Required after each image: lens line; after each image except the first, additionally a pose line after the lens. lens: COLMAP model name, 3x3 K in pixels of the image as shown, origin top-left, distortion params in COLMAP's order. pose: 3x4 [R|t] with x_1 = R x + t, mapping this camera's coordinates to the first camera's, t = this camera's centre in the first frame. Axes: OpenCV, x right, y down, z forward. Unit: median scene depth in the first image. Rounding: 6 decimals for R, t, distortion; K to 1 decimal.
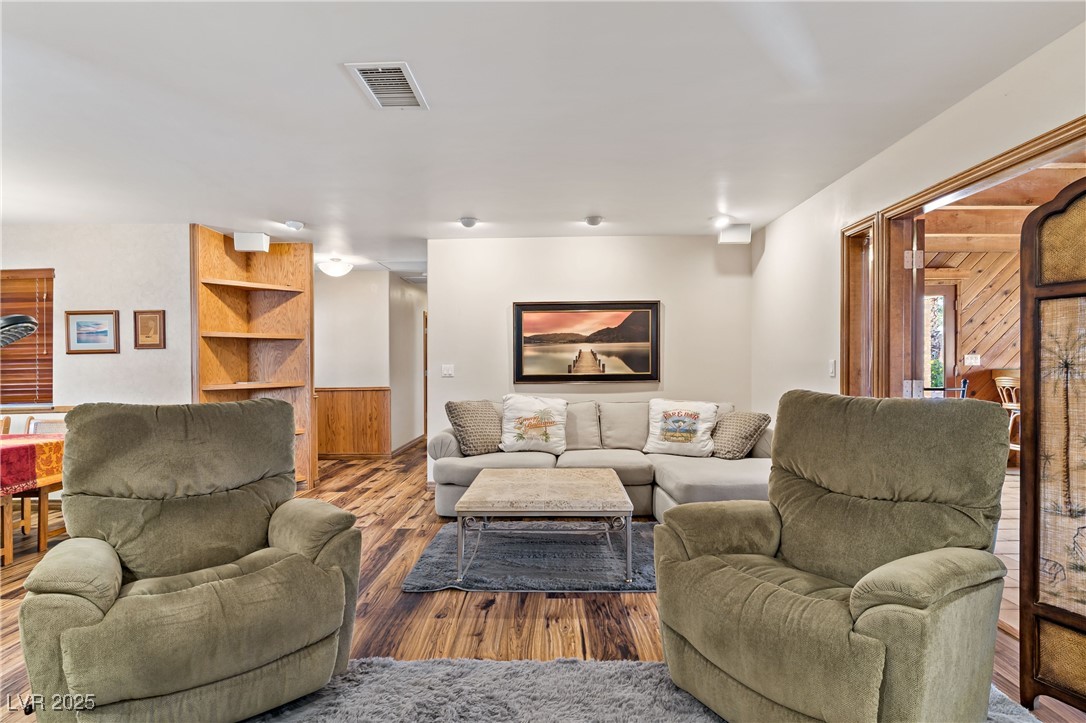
lens RADIAL K [[537.8, 0, 543.0], [0, 537.8, 361.5], [0, 0, 1]] dist [0.004528, 0.000842]
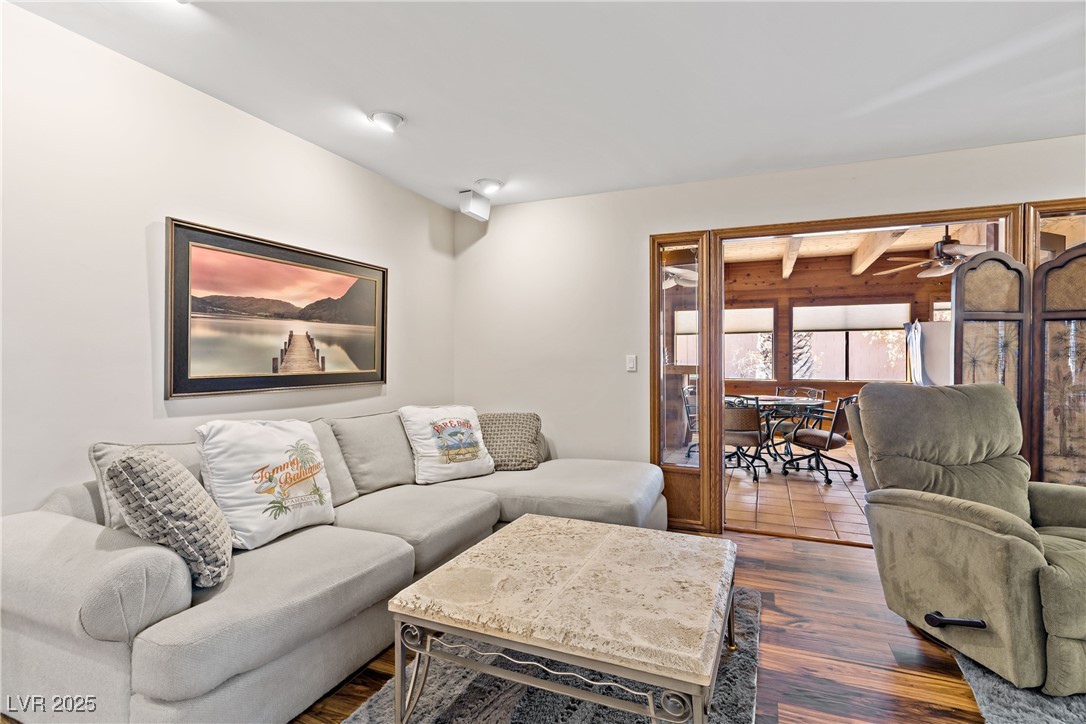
lens RADIAL K [[522.0, 0, 543.0], [0, 522.0, 362.0], [0, 0, 1]] dist [0.000121, -0.000118]
pose [[0.372454, 0.003113, 0.928045, -0.344182], [-0.010605, 0.999943, 0.000902, 0.007353], [-0.927990, -0.010178, 0.372466, 0.547244]]
